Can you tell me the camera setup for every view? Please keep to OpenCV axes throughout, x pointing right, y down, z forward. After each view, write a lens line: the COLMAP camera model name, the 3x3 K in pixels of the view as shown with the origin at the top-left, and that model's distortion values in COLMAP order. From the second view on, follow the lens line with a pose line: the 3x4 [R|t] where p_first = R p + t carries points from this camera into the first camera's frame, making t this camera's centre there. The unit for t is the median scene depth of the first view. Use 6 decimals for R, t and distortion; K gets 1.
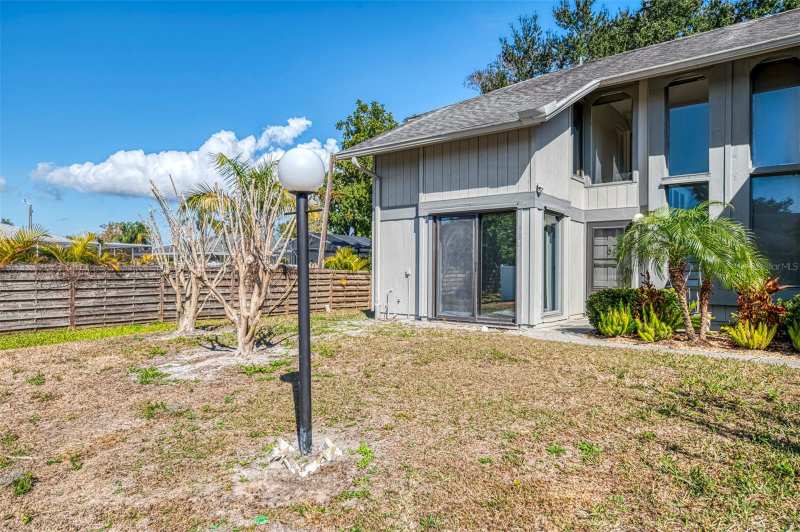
lens RADIAL K [[514.8, 0, 404.6], [0, 514.8, 266.3], [0, 0, 1]] dist [0.015331, 0.000055]
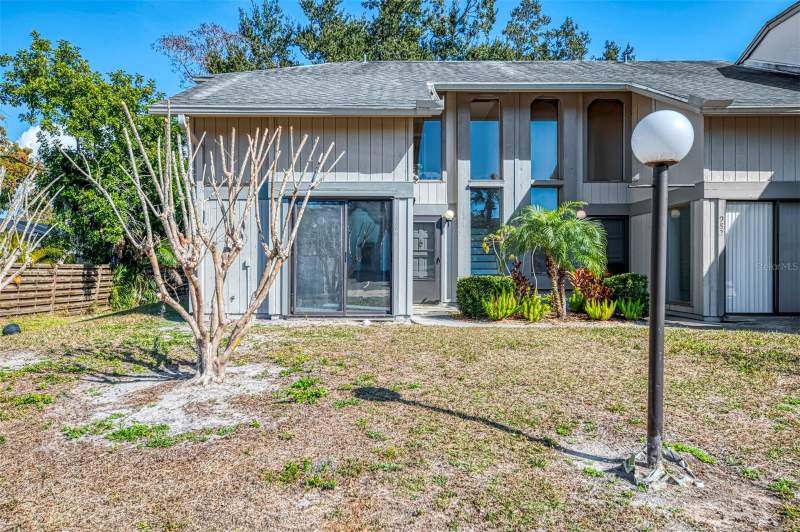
lens RADIAL K [[521.1, 0, 401.6], [0, 521.1, 266.6], [0, 0, 1]] dist [0.003985, 0.010444]
pose [[0.778856, -0.006381, 0.627170, -0.342830], [-0.001398, 0.999928, 0.011910, 0.006666], [-0.627201, -0.010152, 0.778791, 0.187469]]
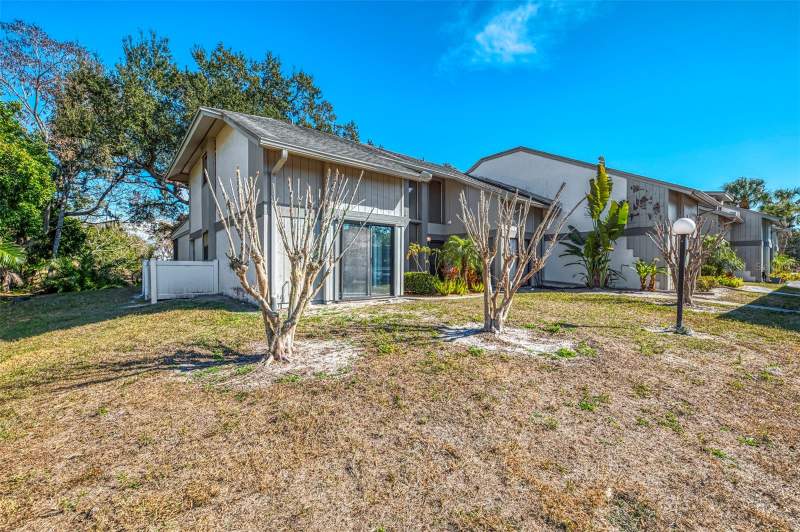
lens RADIAL K [[330.4, 0, 404.4], [0, 330.4, 268.3], [0, 0, 1]] dist [-0.000165, -0.000006]
pose [[0.190350, -0.013333, 0.981626, -0.703328], [-0.007375, 0.999860, 0.015011, 0.007030], [-0.981689, -0.010097, 0.190225, 0.669463]]
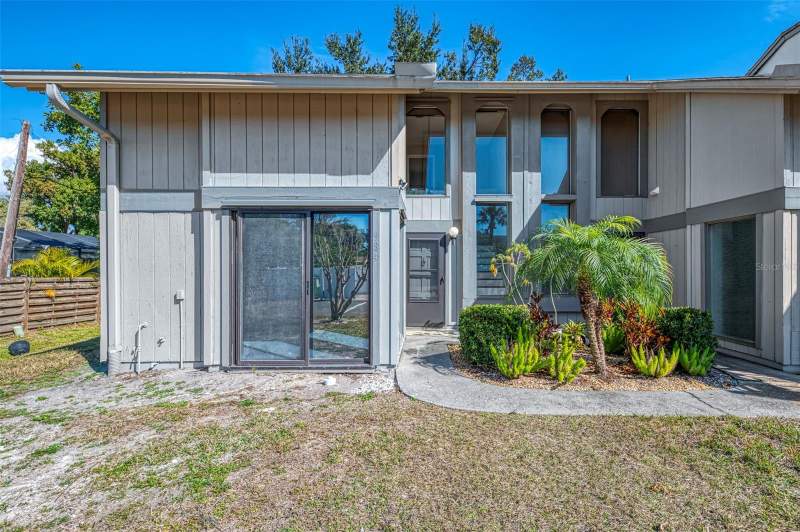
lens RADIAL K [[354.2, 0, 435.3], [0, 354.2, 268.1], [0, 0, 1]] dist [0.009254, -0.001193]
pose [[0.772485, -0.007400, 0.634990, -0.029154], [-0.000197, 0.999929, 0.011893, -0.028390], [-0.635033, -0.009312, 0.772429, 0.480895]]
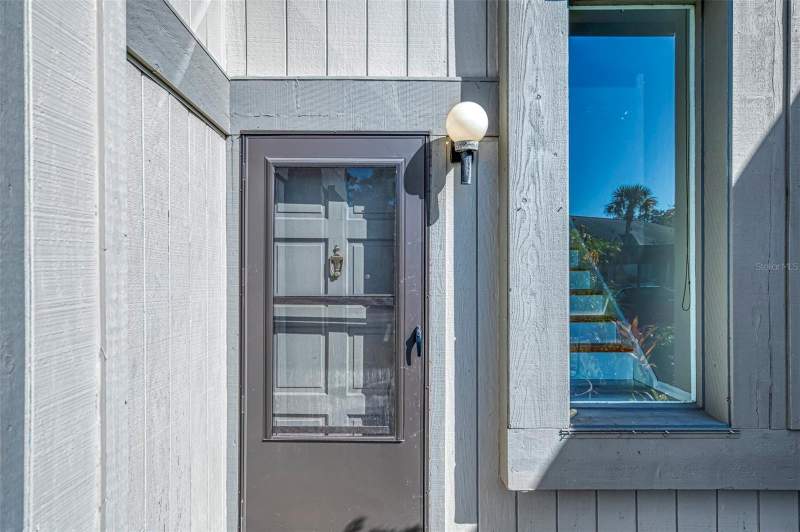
lens RADIAL K [[521.1, 0, 404.8], [0, 521.1, 260.5], [0, 0, 1]] dist [0.003985, 0.010444]
pose [[0.796403, -0.016170, 0.604550, 0.298887], [0.004966, 0.999784, 0.020200, -0.038357], [-0.604745, -0.013086, 0.796311, 0.849878]]
